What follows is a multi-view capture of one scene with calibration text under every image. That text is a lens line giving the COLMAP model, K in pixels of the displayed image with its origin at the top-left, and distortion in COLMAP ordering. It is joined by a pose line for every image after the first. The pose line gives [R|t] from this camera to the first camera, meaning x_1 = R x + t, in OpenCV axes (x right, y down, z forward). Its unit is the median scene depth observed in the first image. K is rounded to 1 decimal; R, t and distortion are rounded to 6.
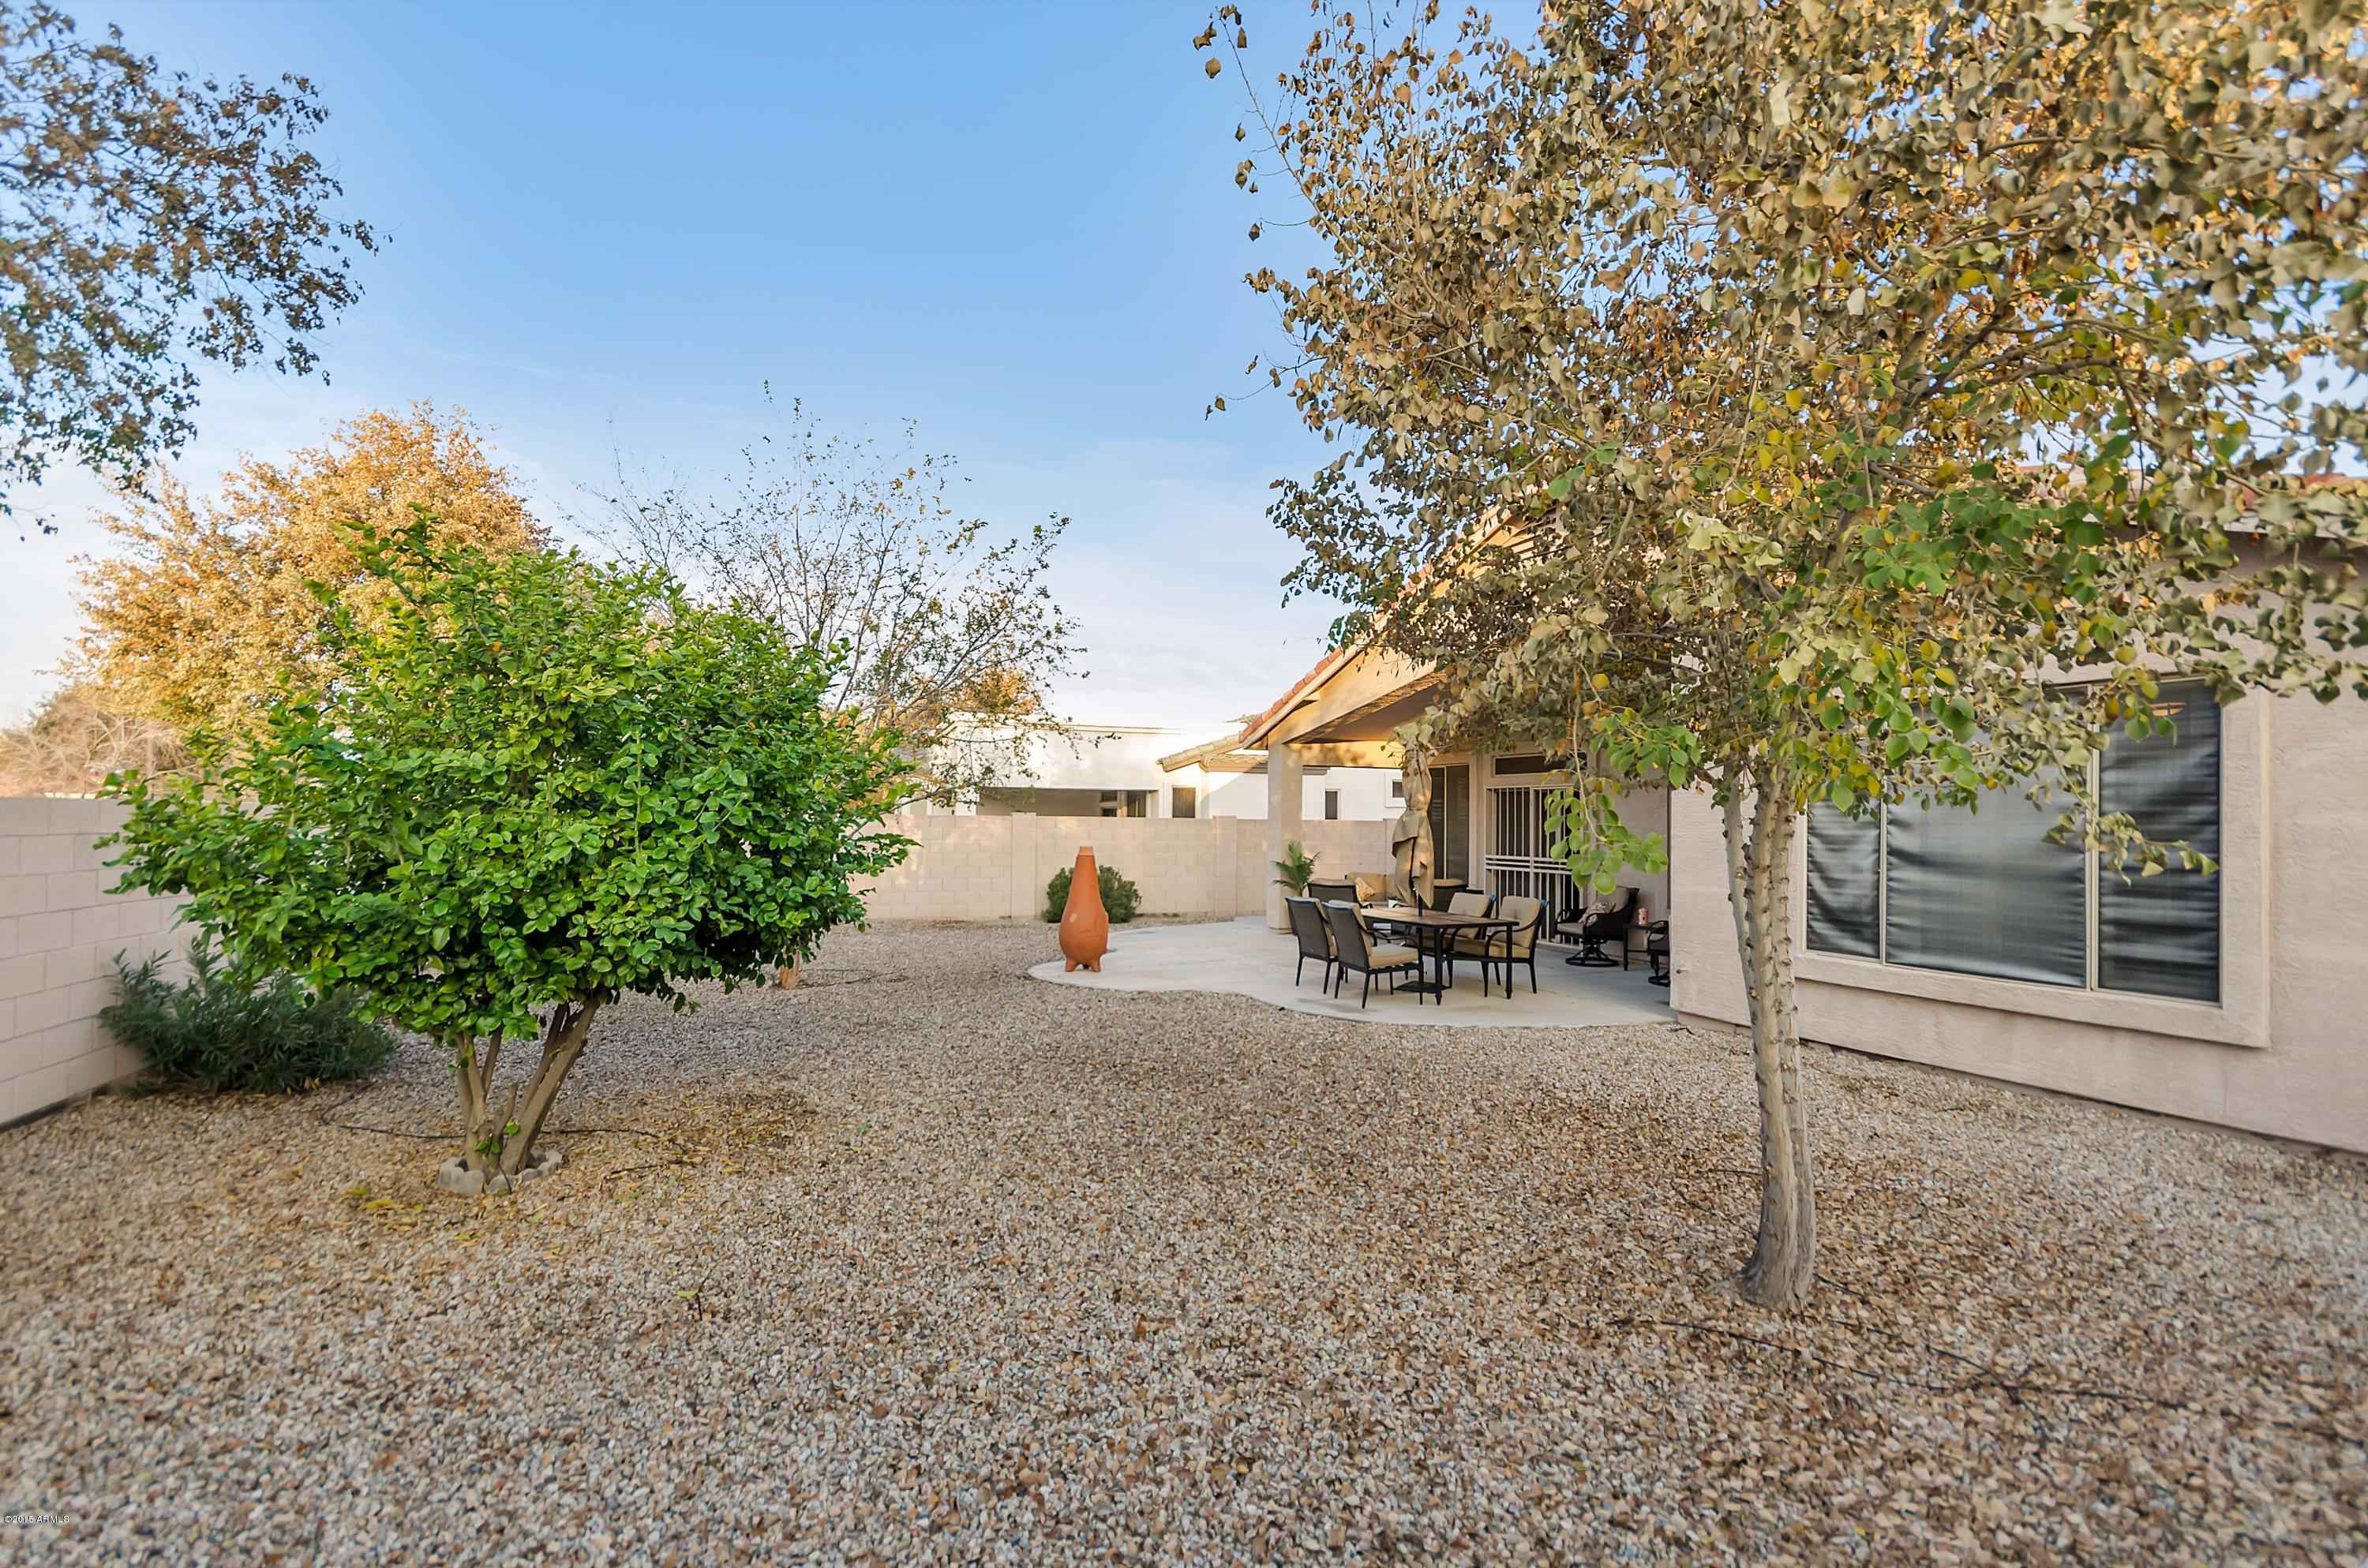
lens RADIAL K [[1070.4, 0, 1184.6], [0, 1070.4, 799.3], [0, 0, 1]] dist [0.006124, -0.000983]
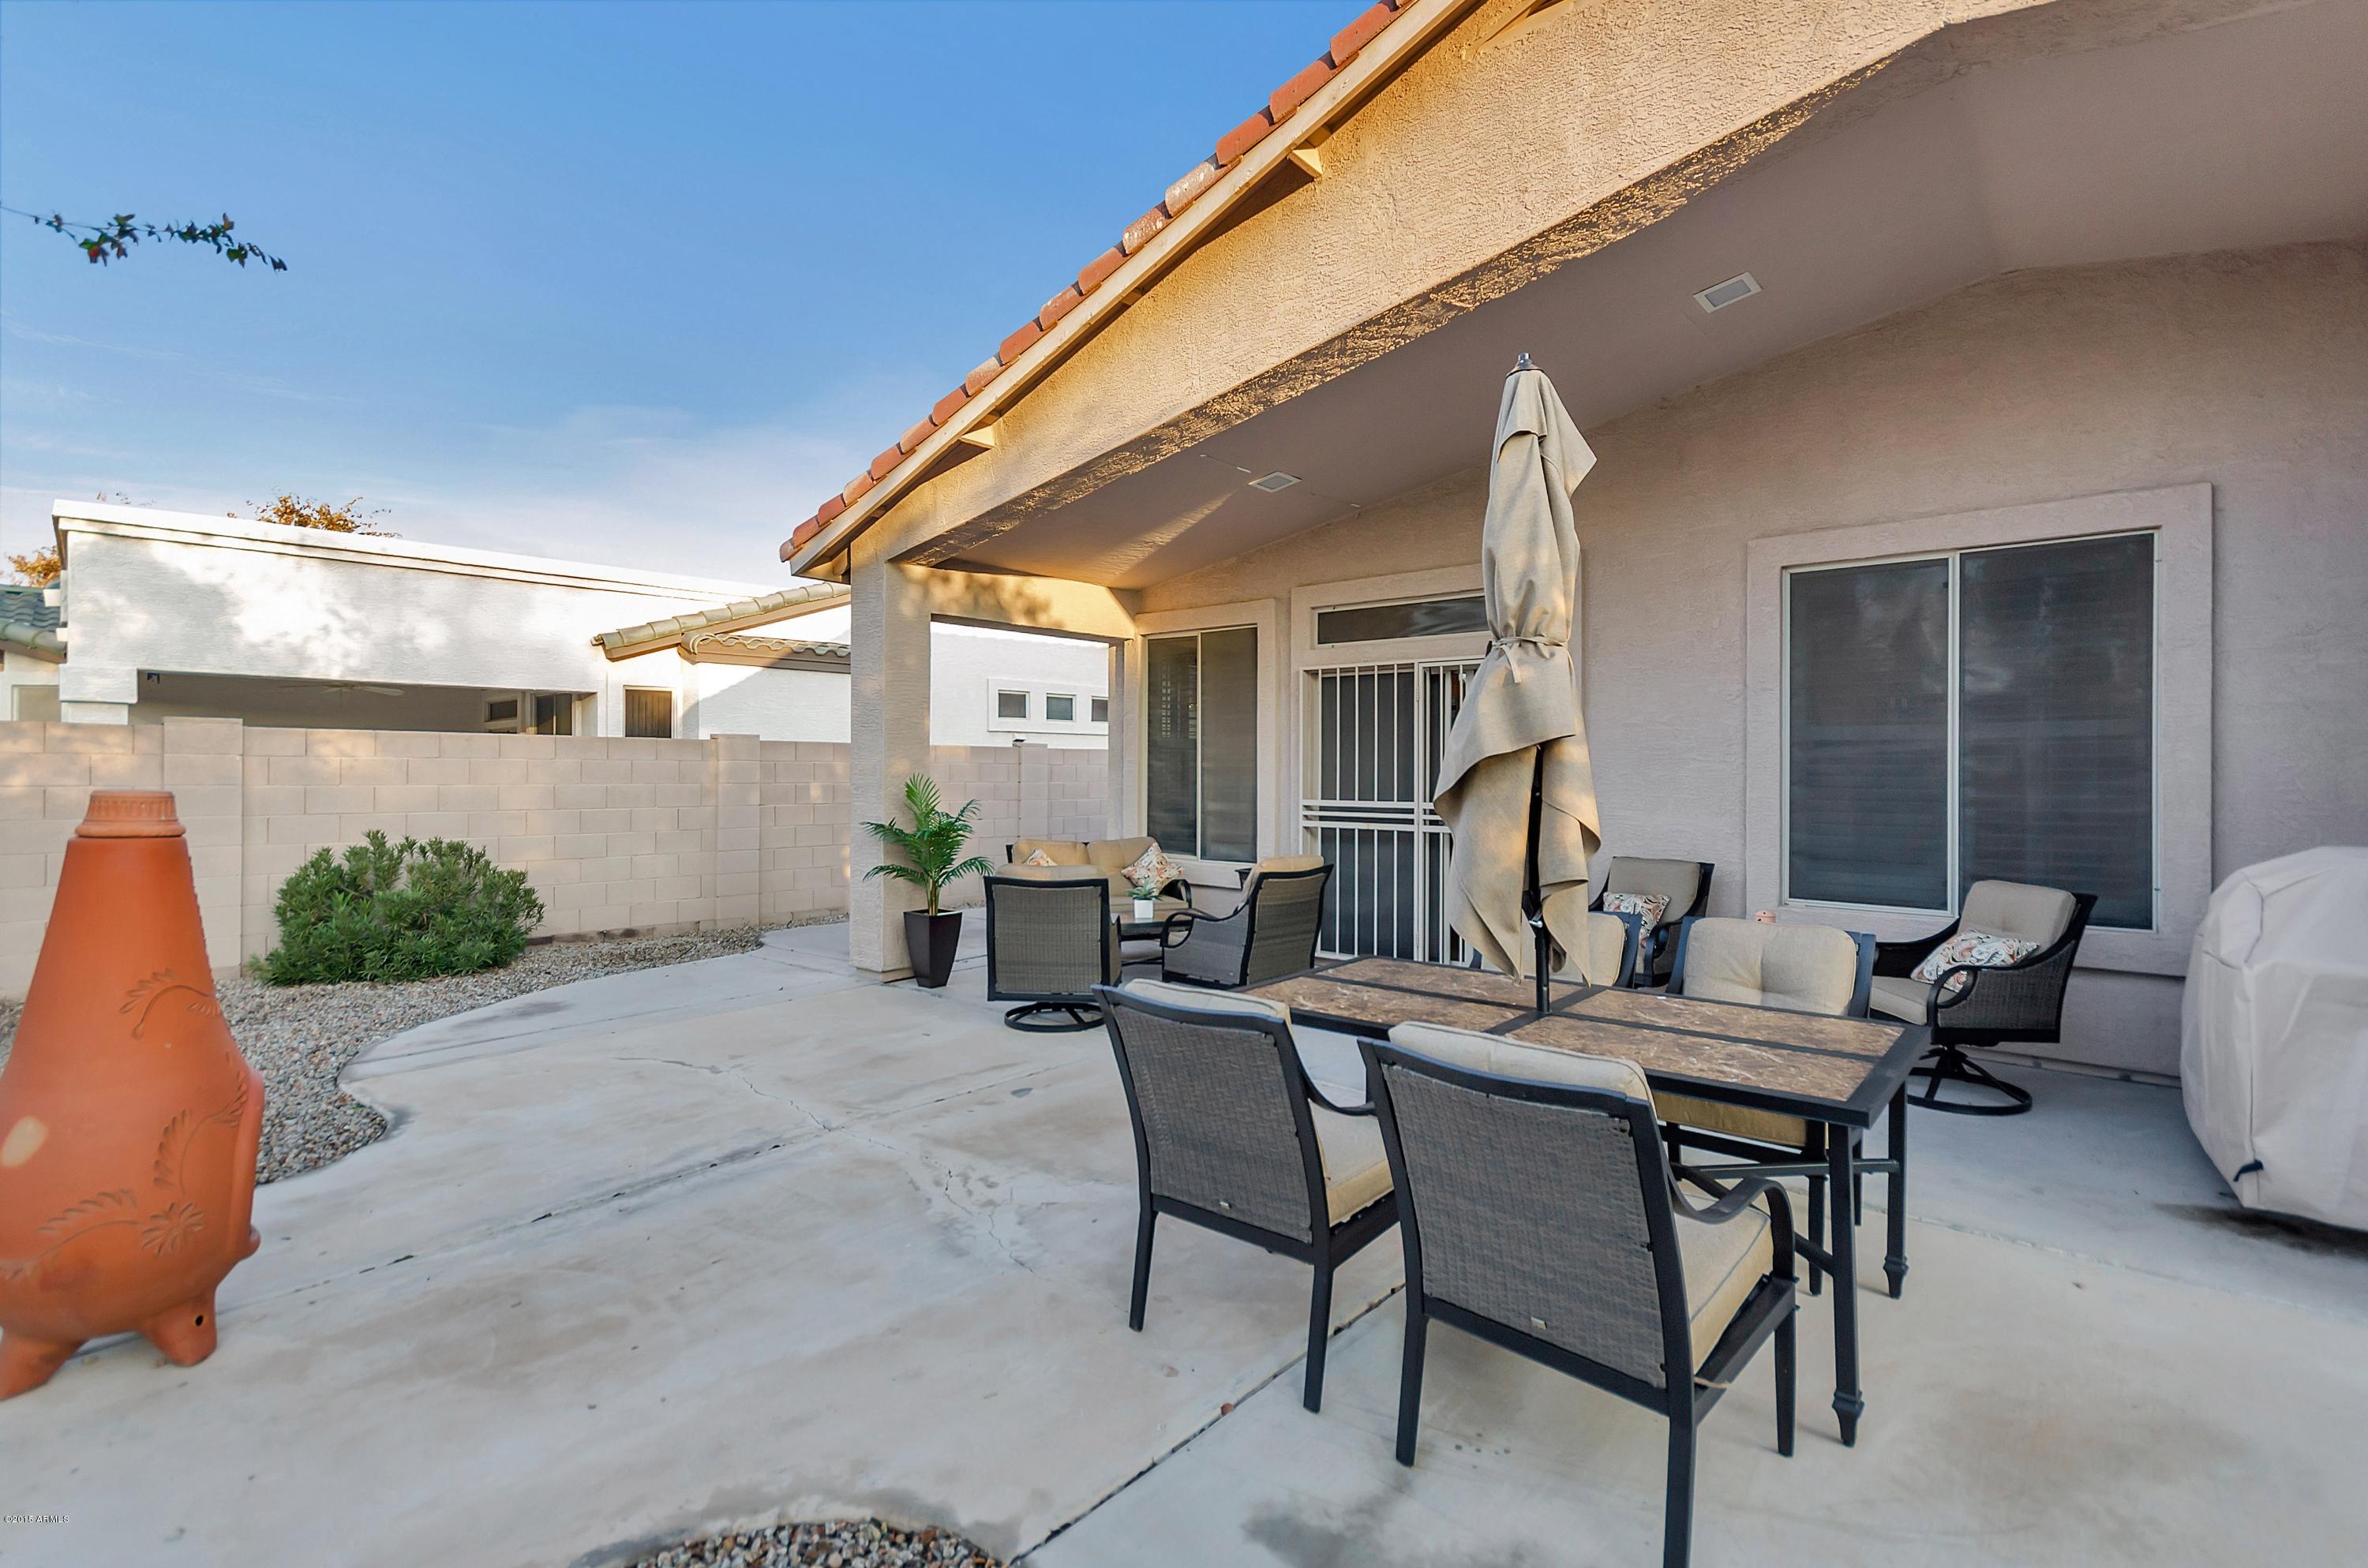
lens RADIAL K [[1070.4, 0, 1189.9], [0, 1070.4, 779.5], [0, 0, 1]] dist [0.006124, -0.000983]
pose [[0.894262, -0.010846, 0.447413, 0.001576], [-0.006036, 0.999323, 0.036289, 0.022577], [-0.447503, -0.035152, 0.893591, 0.532292]]
